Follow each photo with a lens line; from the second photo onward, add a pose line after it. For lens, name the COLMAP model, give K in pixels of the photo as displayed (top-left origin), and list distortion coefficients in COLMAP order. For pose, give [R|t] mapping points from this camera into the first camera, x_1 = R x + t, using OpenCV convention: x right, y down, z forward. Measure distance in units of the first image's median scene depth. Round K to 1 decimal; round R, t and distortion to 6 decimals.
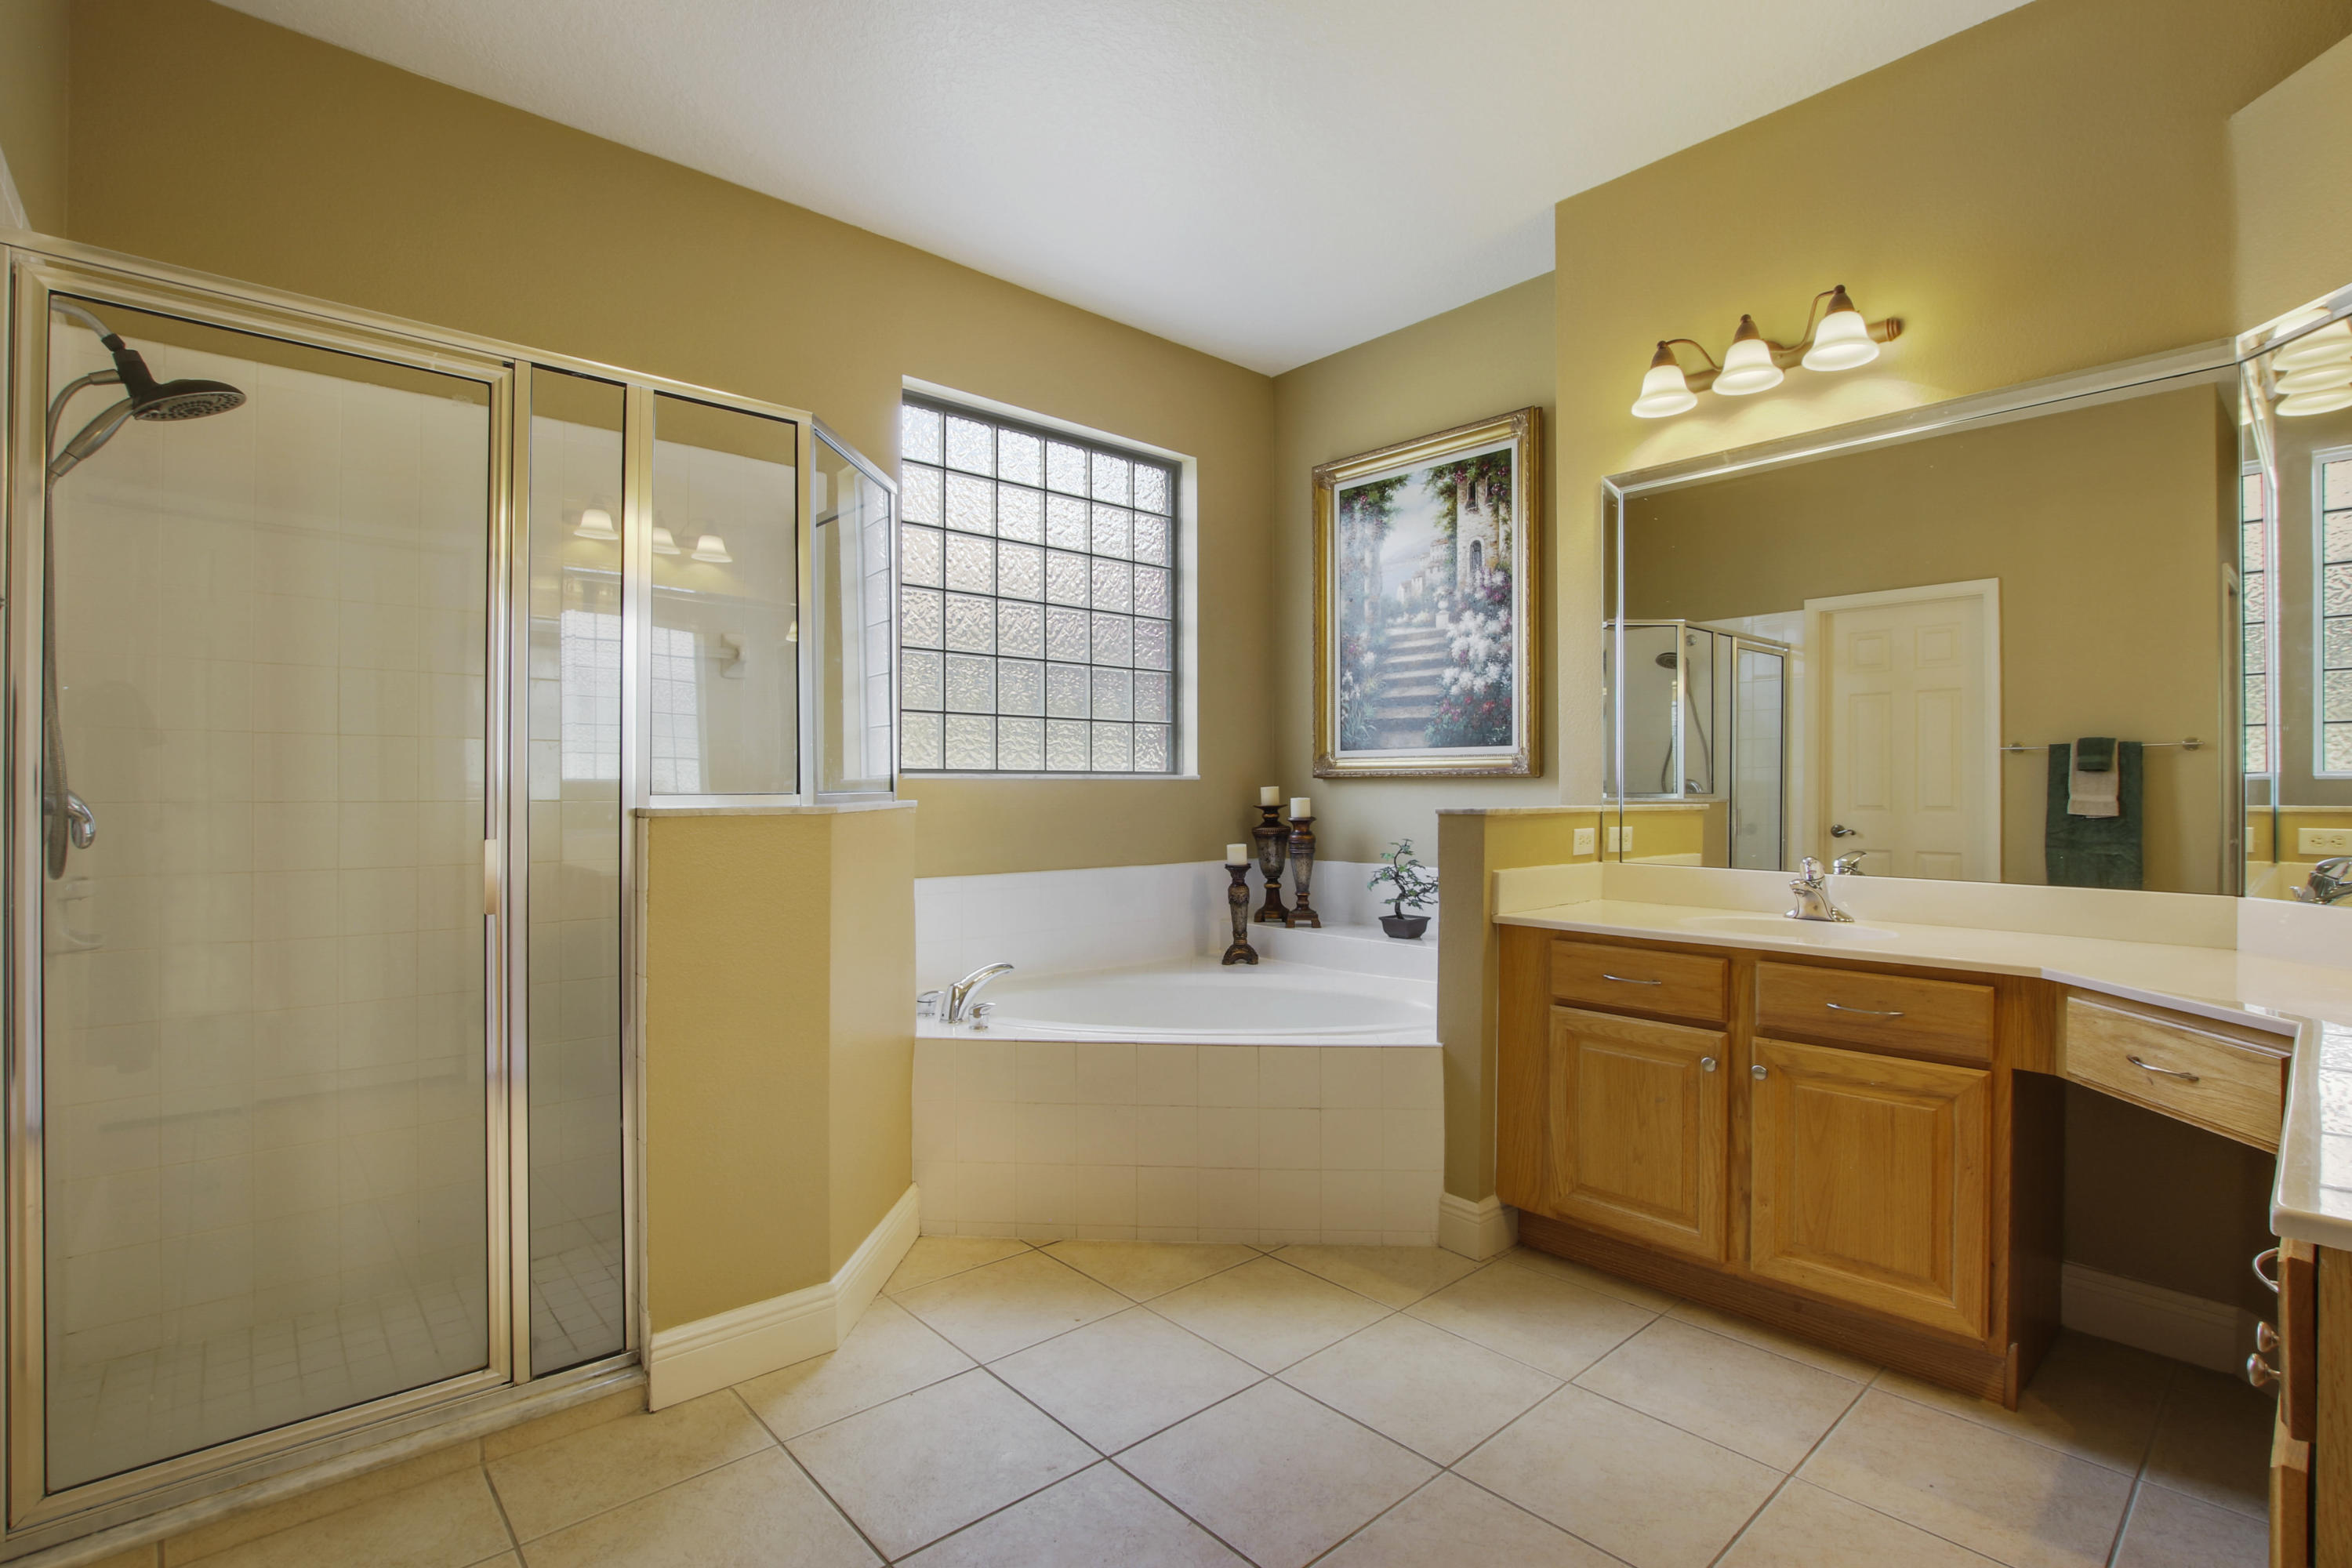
lens RADIAL K [[1106.3, 0, 1183.1], [0, 1106.3, 786.4], [0, 0, 1]] dist [-0.028551, 0.000956]
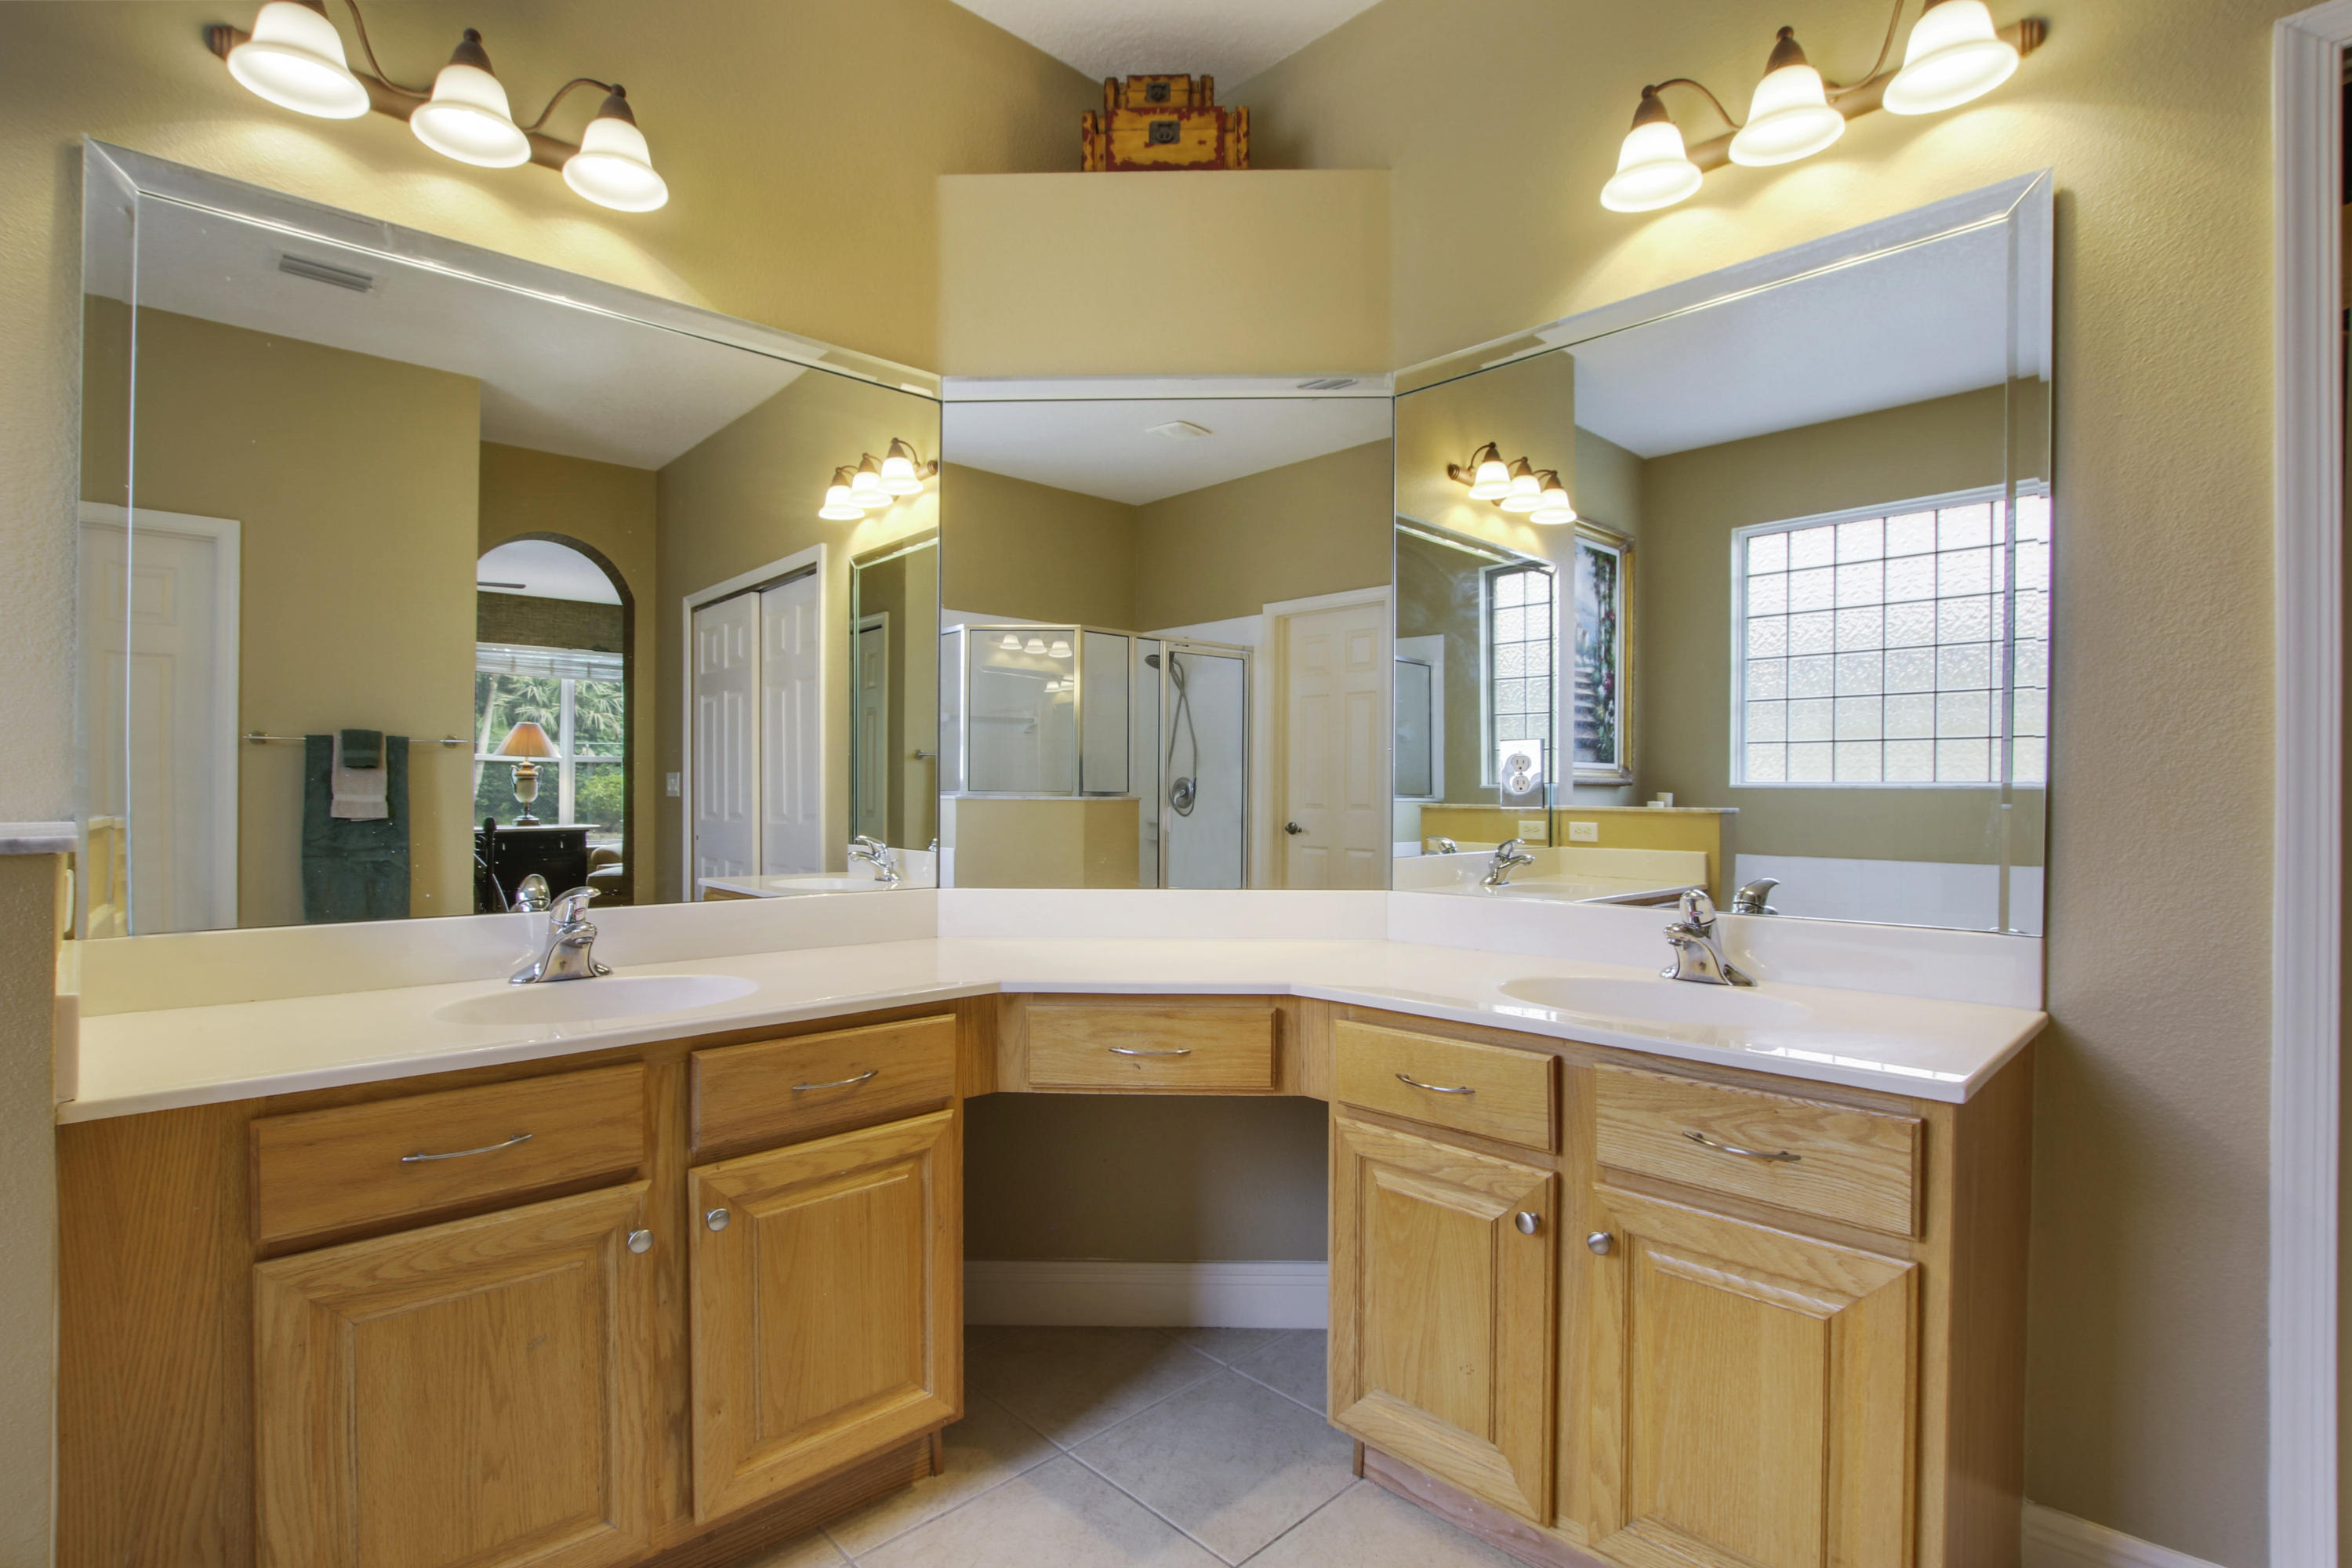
lens RADIAL K [[1106.3, 0, 1180.5], [0, 1106.3, 800.5], [0, 0, 1]] dist [-0.028551, 0.000956]
pose [[-0.032325, -0.009139, 0.999436, -0.069300], [-0.005400, 0.999945, 0.008969, 0.001018], [-0.999463, -0.005107, -0.032373, 0.370730]]
